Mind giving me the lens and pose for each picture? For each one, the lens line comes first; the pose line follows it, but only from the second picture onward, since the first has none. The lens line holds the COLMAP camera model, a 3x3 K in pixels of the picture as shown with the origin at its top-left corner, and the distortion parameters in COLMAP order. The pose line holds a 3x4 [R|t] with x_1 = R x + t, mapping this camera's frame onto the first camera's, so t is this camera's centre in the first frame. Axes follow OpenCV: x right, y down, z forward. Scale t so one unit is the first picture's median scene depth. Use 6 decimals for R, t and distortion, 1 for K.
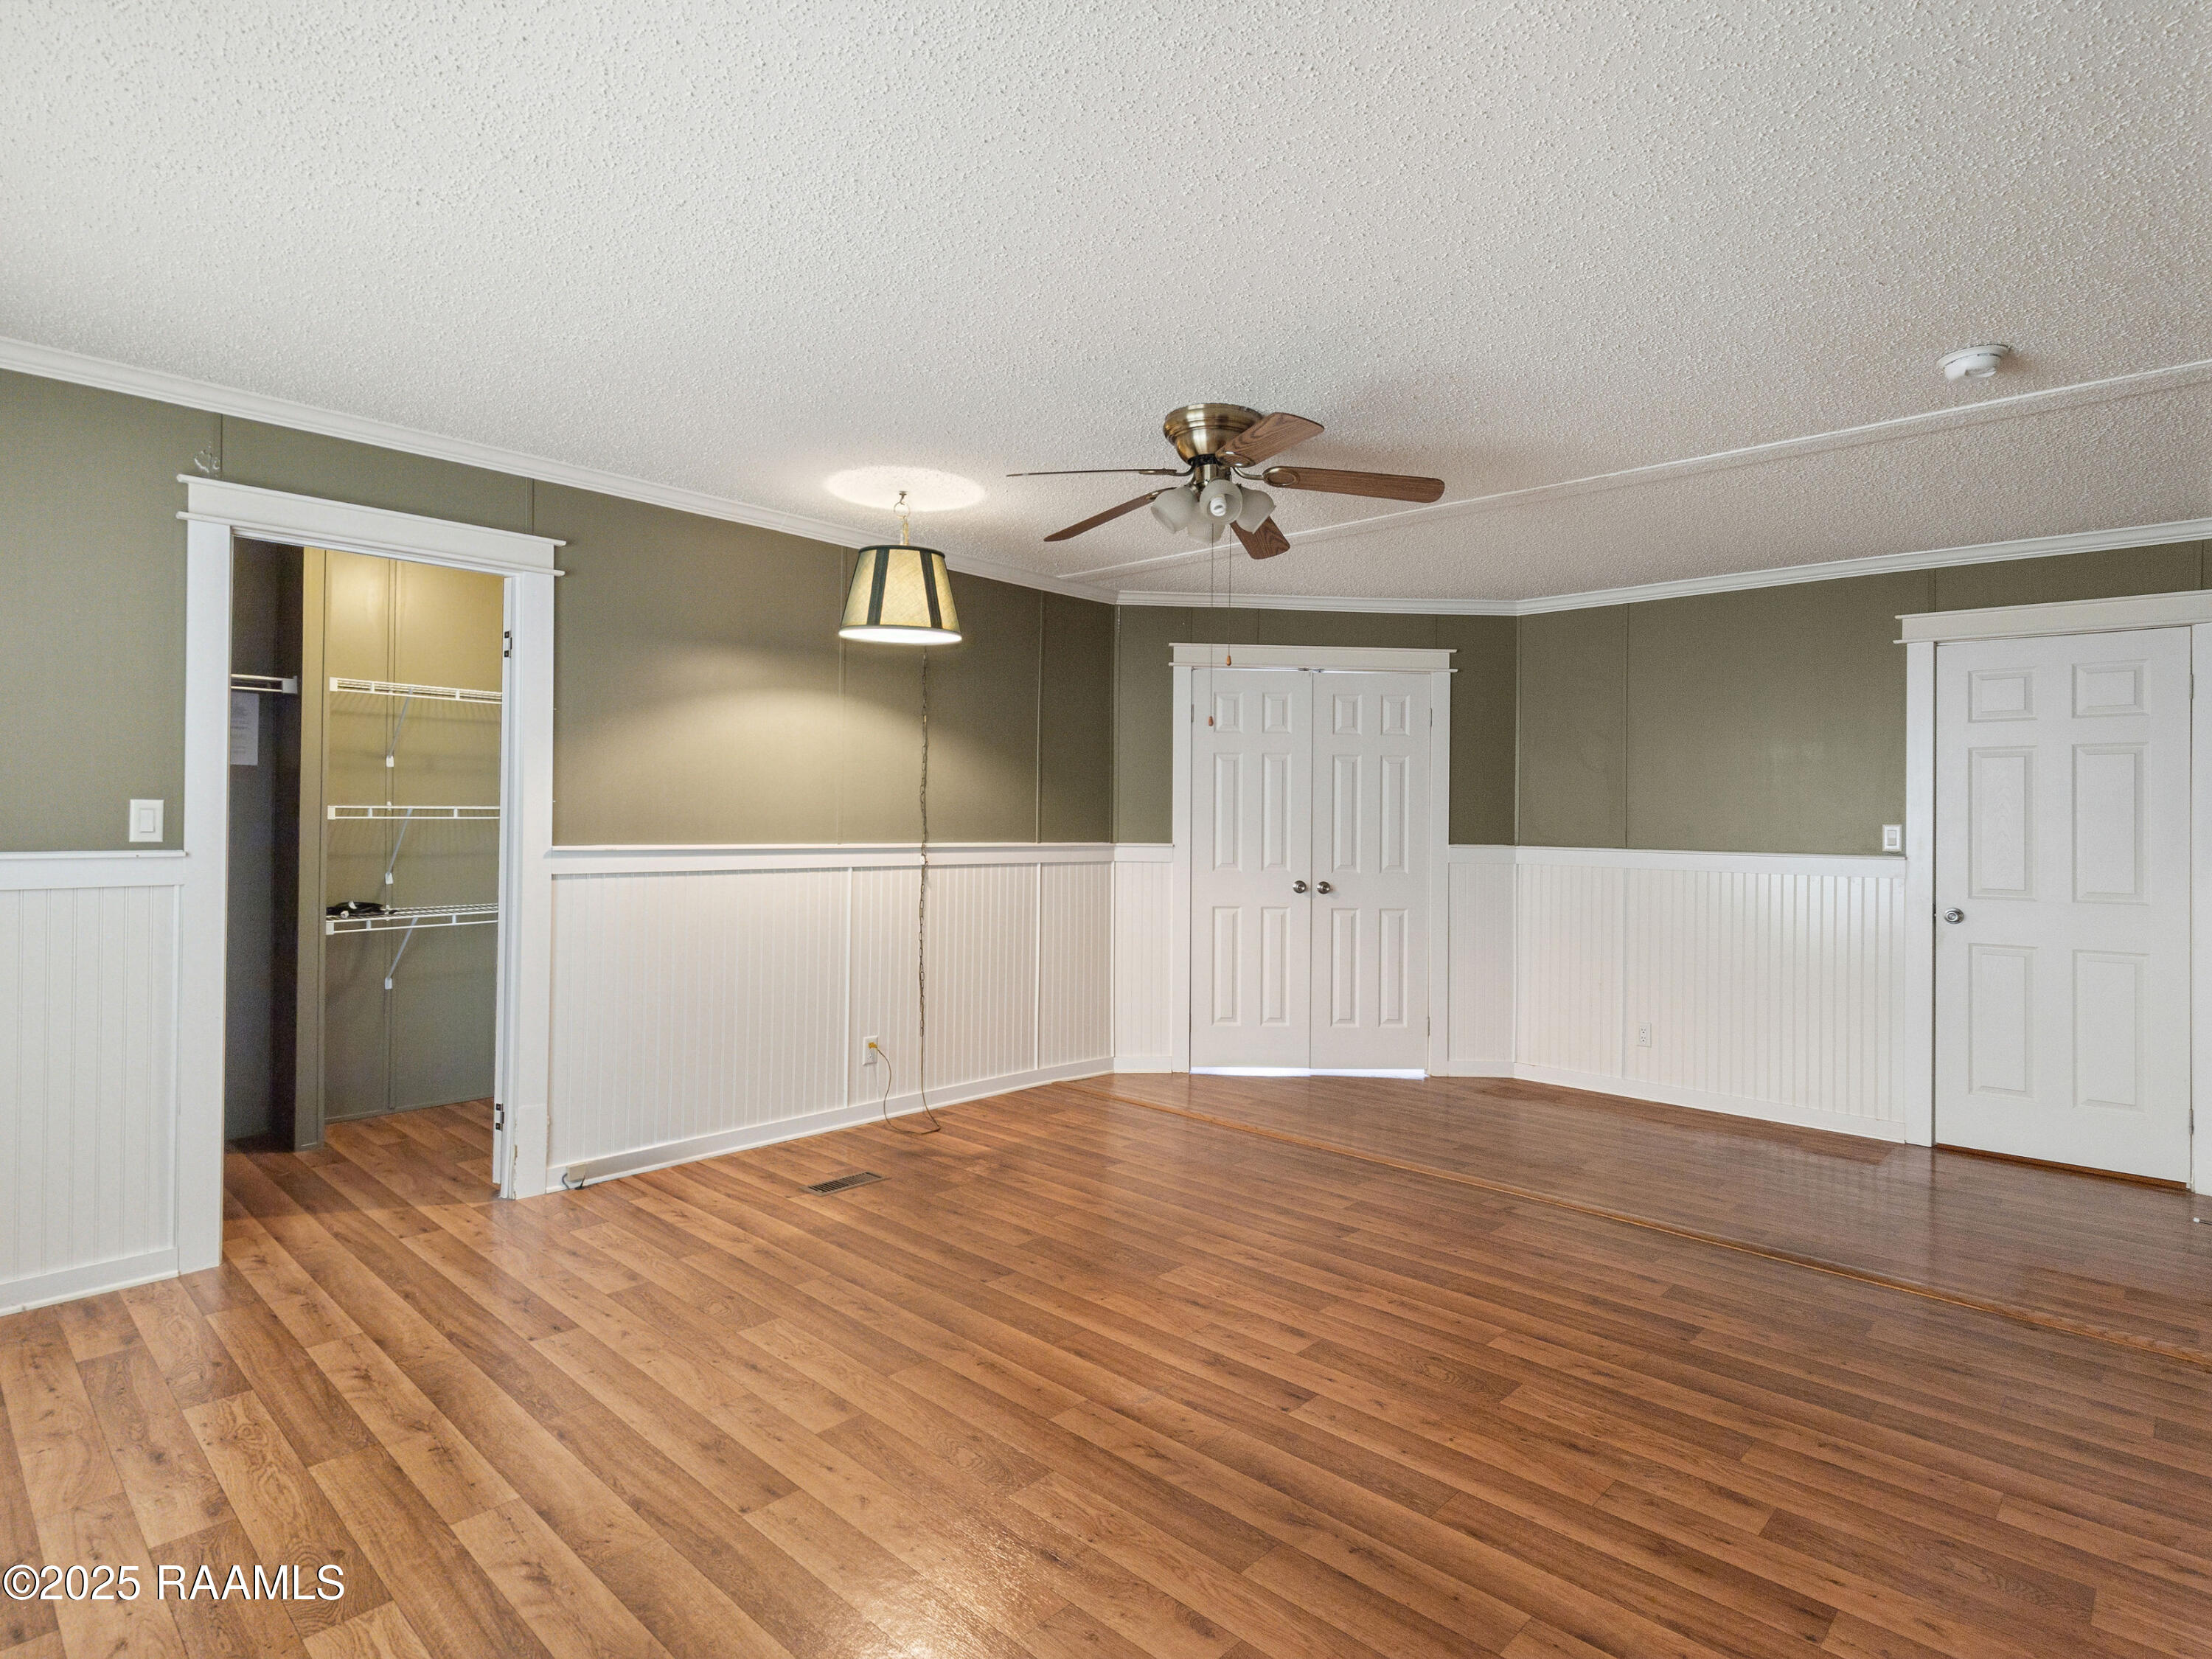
lens RADIAL K [[1174.4, 0, 1106.0], [0, 1174.4, 829.5], [0, 0, 1]] dist [0.008932, -0.001985]
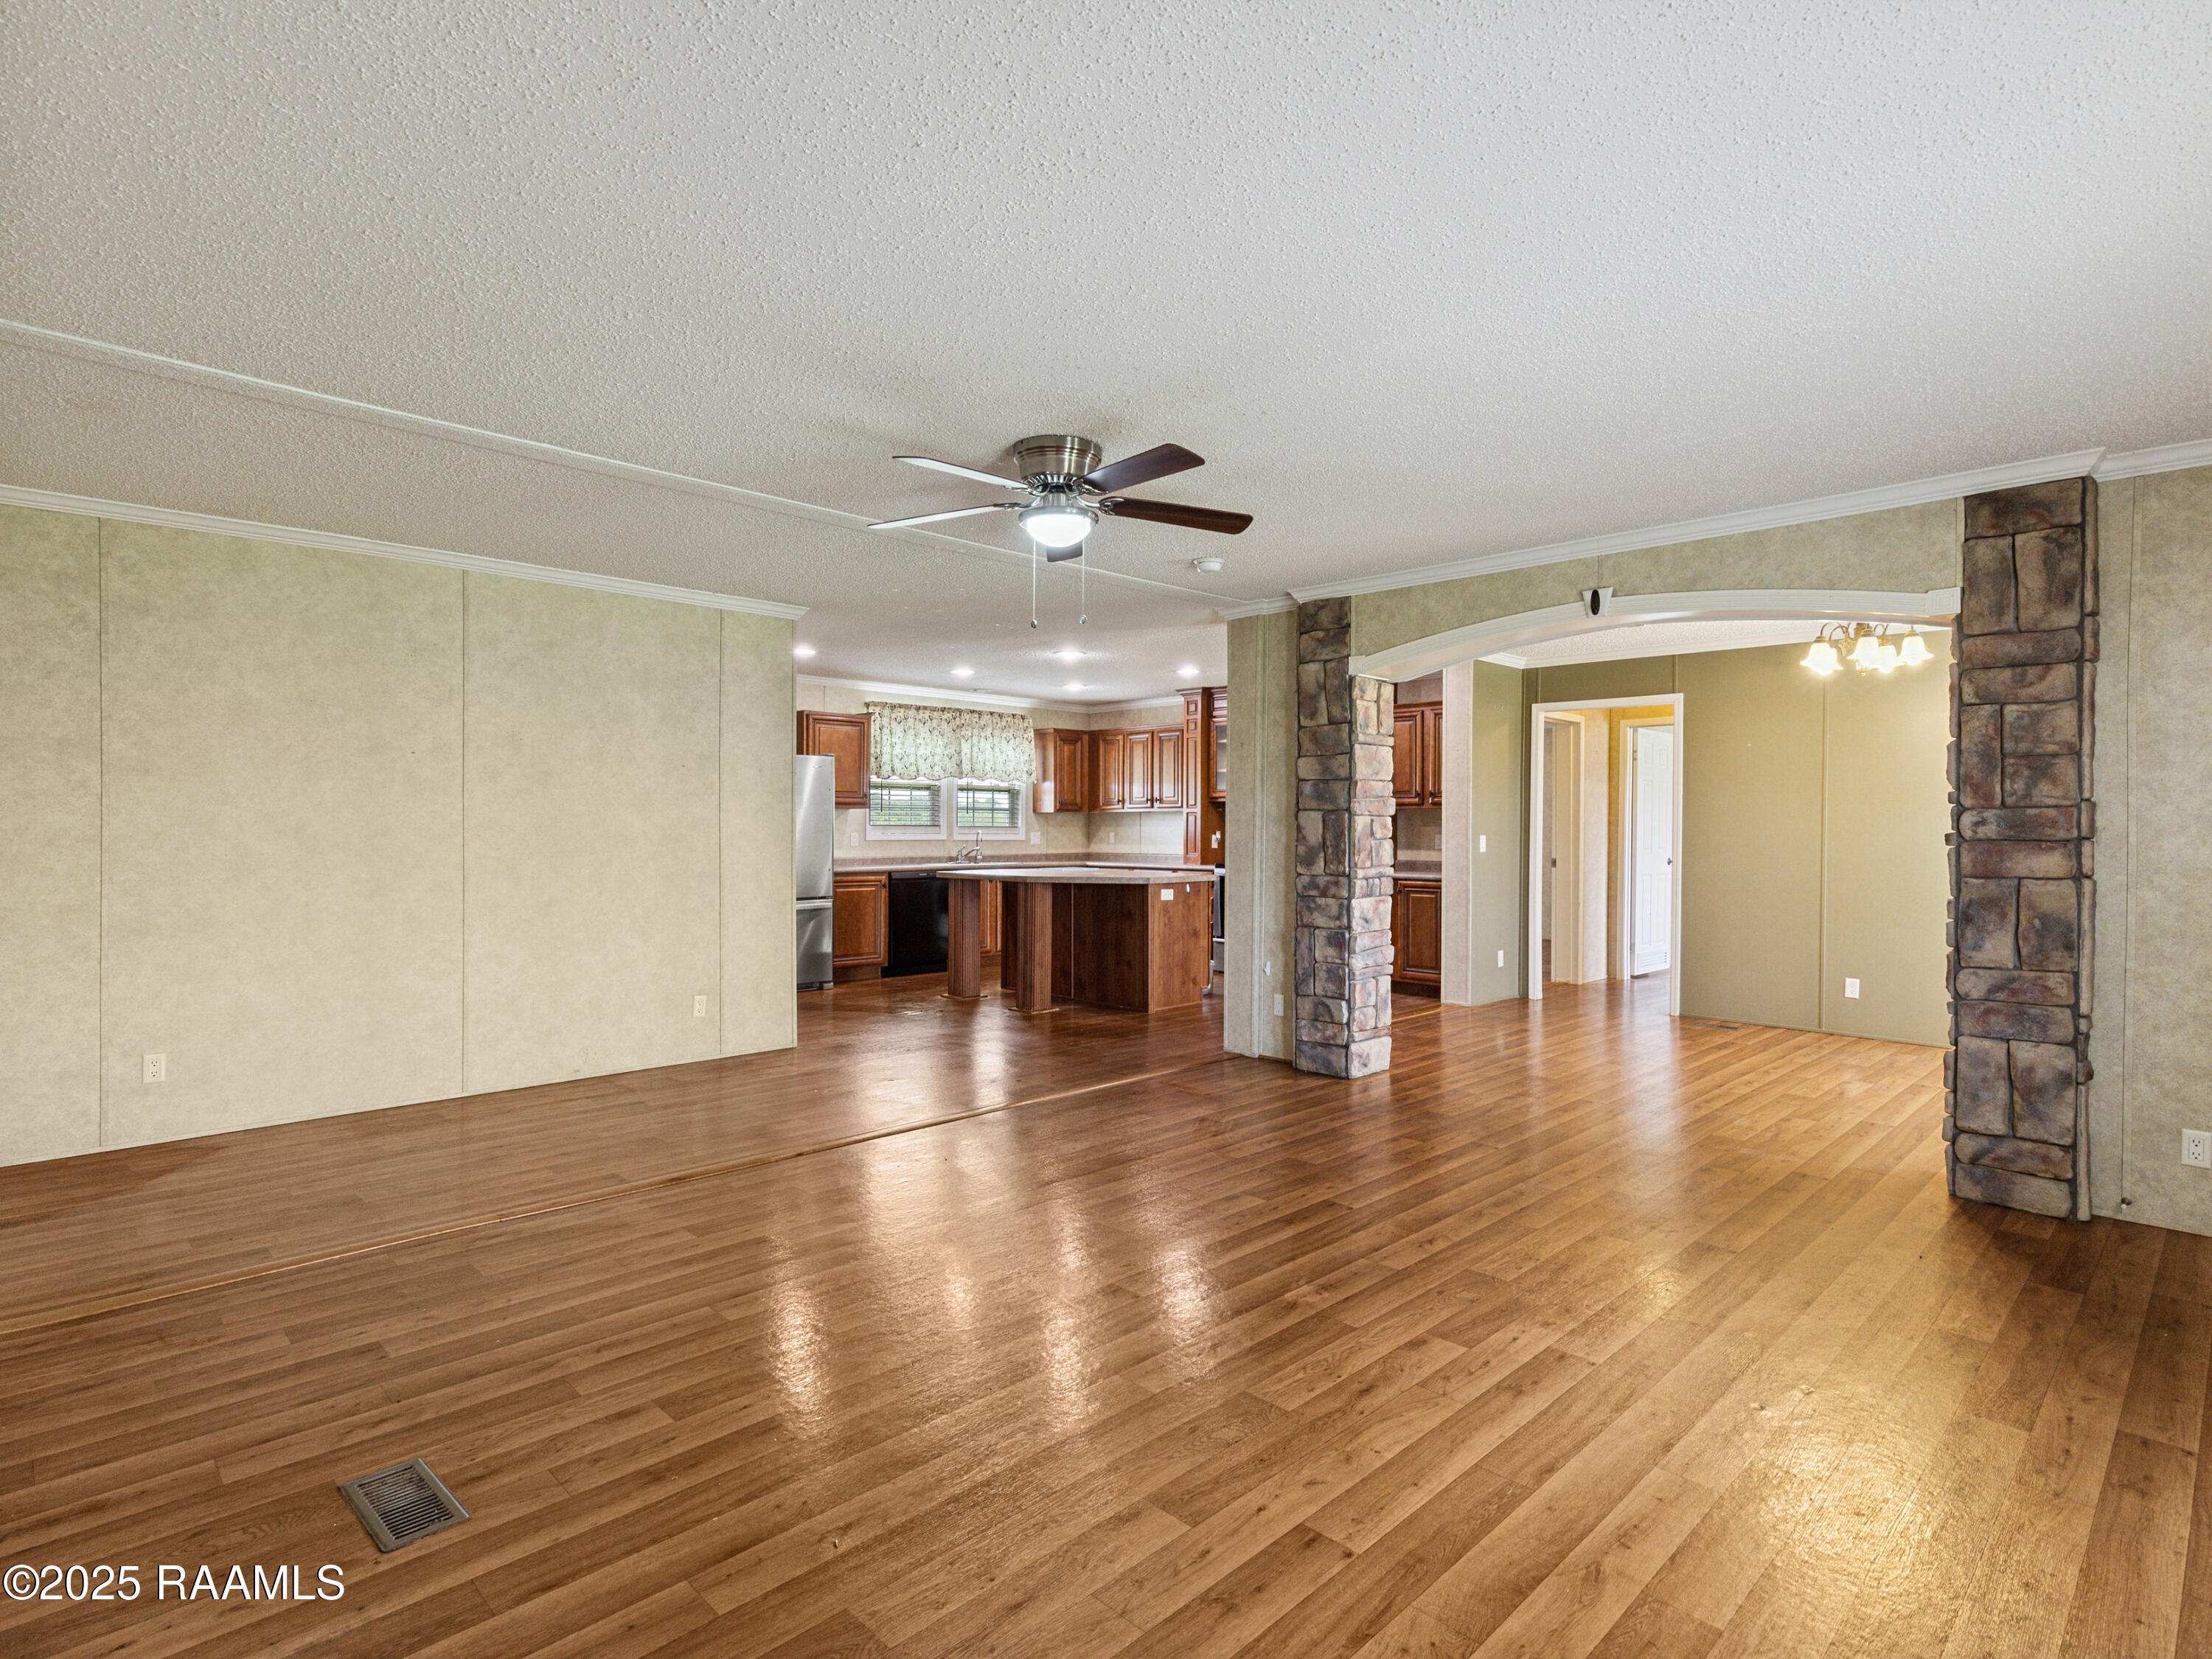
lens RADIAL K [[1174.4, 0, 1106.0], [0, 1174.4, 829.5], [0, 0, 1]] dist [0.008932, -0.001985]
pose [[0.024981, -0.023512, 0.999411, -1.153272], [-0.001655, 0.999721, 0.023560, -0.024338], [-0.999687, -0.002242, 0.024935, 1.088825]]
